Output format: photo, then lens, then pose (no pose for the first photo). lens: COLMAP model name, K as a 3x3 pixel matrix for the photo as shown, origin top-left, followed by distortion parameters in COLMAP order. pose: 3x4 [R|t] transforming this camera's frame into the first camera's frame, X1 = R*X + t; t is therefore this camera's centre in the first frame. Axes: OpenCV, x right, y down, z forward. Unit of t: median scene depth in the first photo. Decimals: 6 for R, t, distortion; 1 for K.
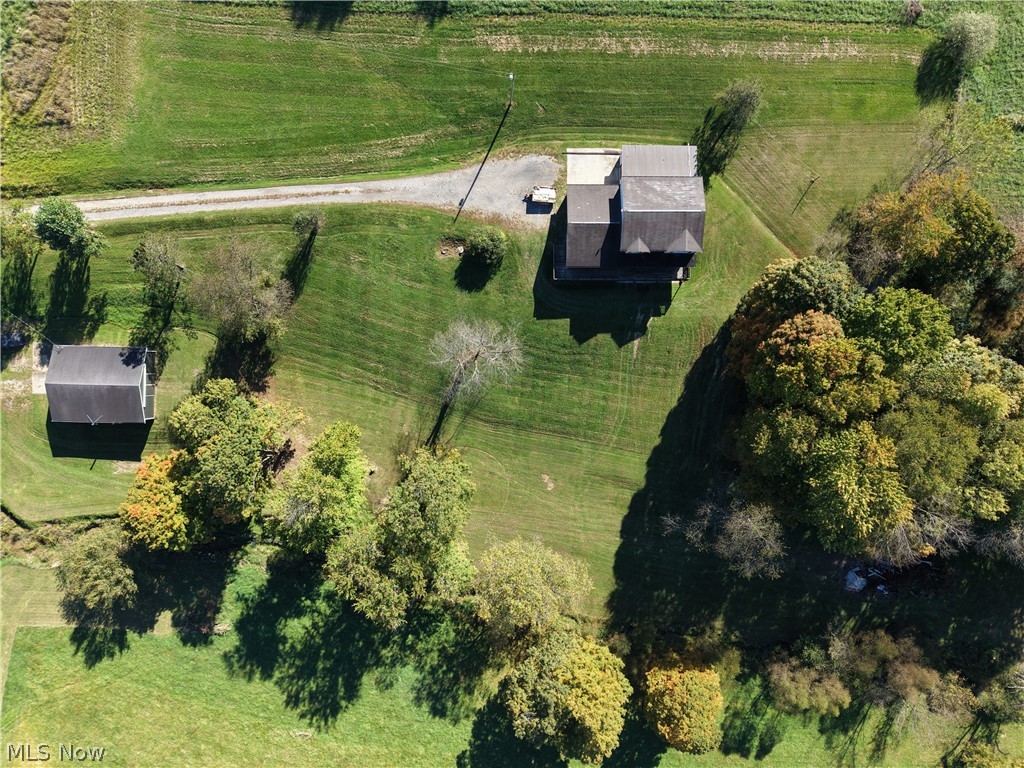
lens RADIAL K [[685.7, 0, 509.0], [0, 685.7, 392.6], [0, 0, 1]] dist [0.019549, -0.019380]
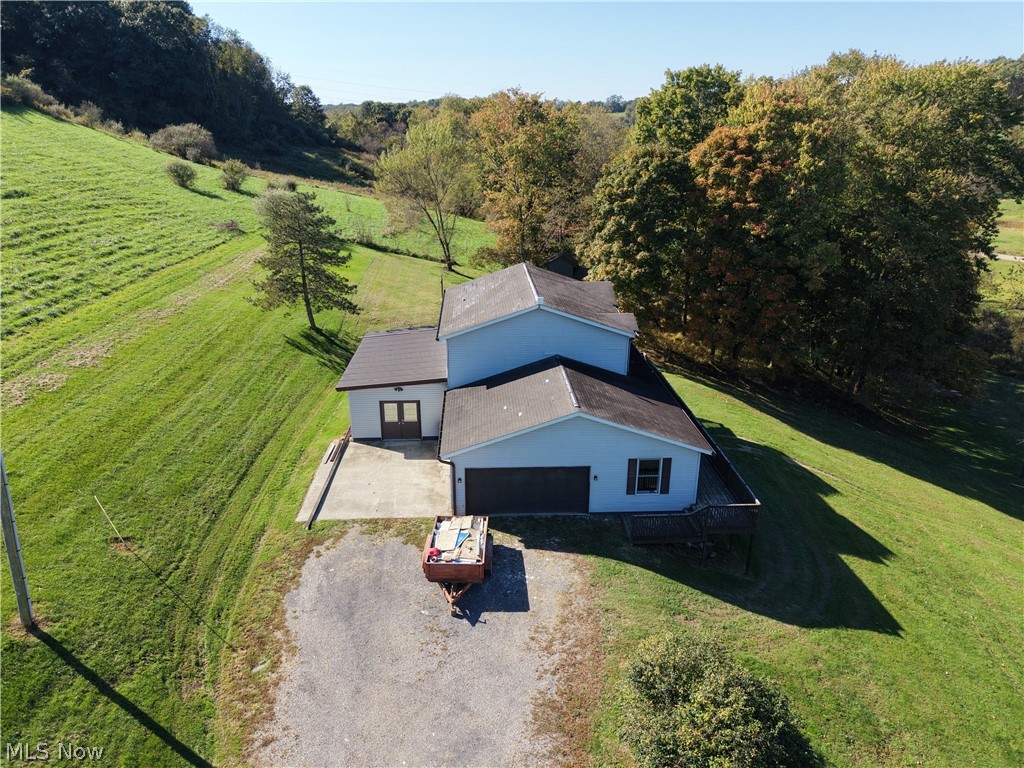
lens RADIAL K [[685.7, 0, 511.1], [0, 685.7, 378.3], [0, 0, 1]] dist [0.019549, -0.019380]
pose [[-0.057958, -0.353249, 0.933732, -0.170447], [0.998151, -0.037661, 0.047709, -0.275964], [0.018312, 0.934771, 0.354778, 0.841918]]
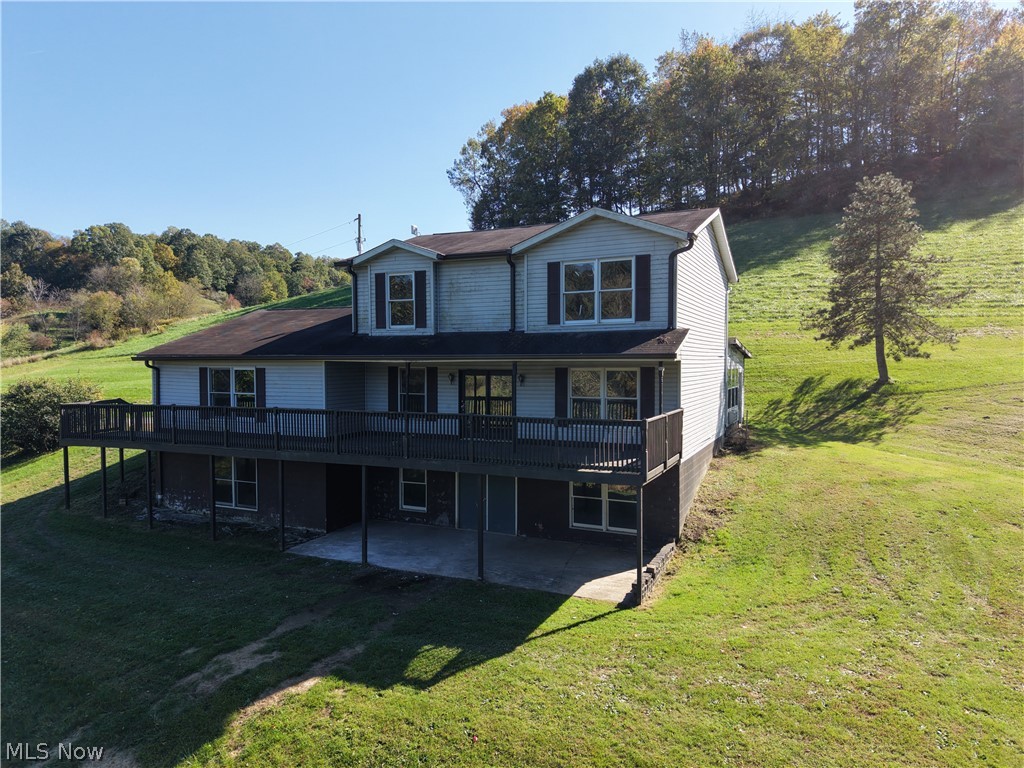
lens RADIAL K [[685.7, 0, 509.1], [0, 685.7, 377.9], [0, 0, 1]] dist [0.019549, -0.019380]
pose [[0.911201, -0.002093, -0.411956, 0.295650], [-0.411955, 0.000943, -0.911204, -0.017374], [0.002295, 0.999997, -0.000003, 0.981673]]
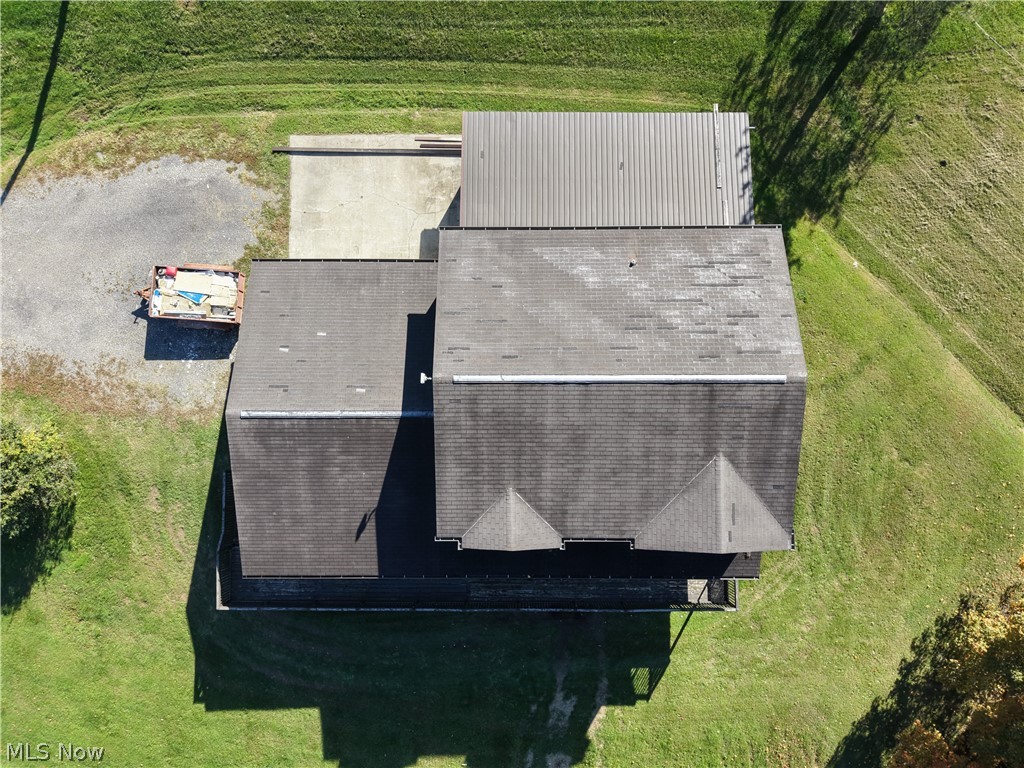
lens RADIAL K [[685.7, 0, 511.9], [0, 685.7, 383.9], [0, 0, 1]] dist [0.019549, -0.019380]
pose [[0.999809, -0.004450, -0.019054, 0.182166], [0.002647, 0.995604, -0.093629, -0.224324], [0.019387, 0.093560, 0.995425, 0.724092]]
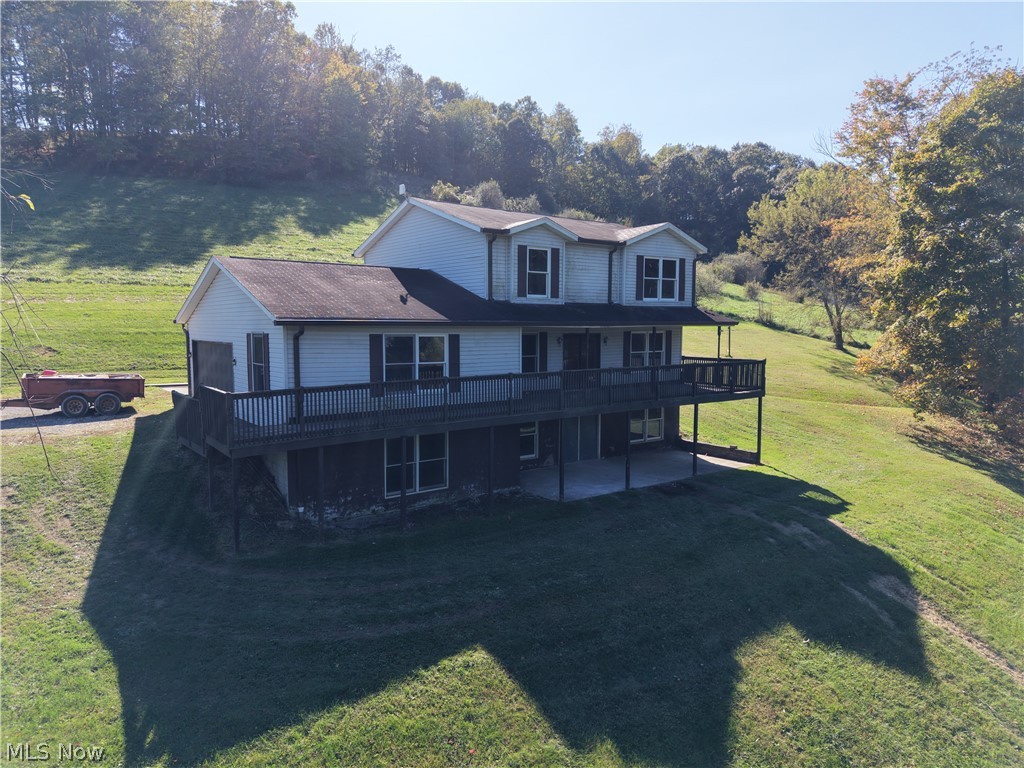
lens RADIAL K [[685.7, 0, 506.1], [0, 685.7, 387.0], [0, 0, 1]] dist [0.019549, -0.019380]
pose [[0.800539, -0.065214, 0.595722, 0.025210], [0.598822, 0.048139, -0.799434, -0.012076], [0.023457, 0.996709, 0.077589, 0.978536]]
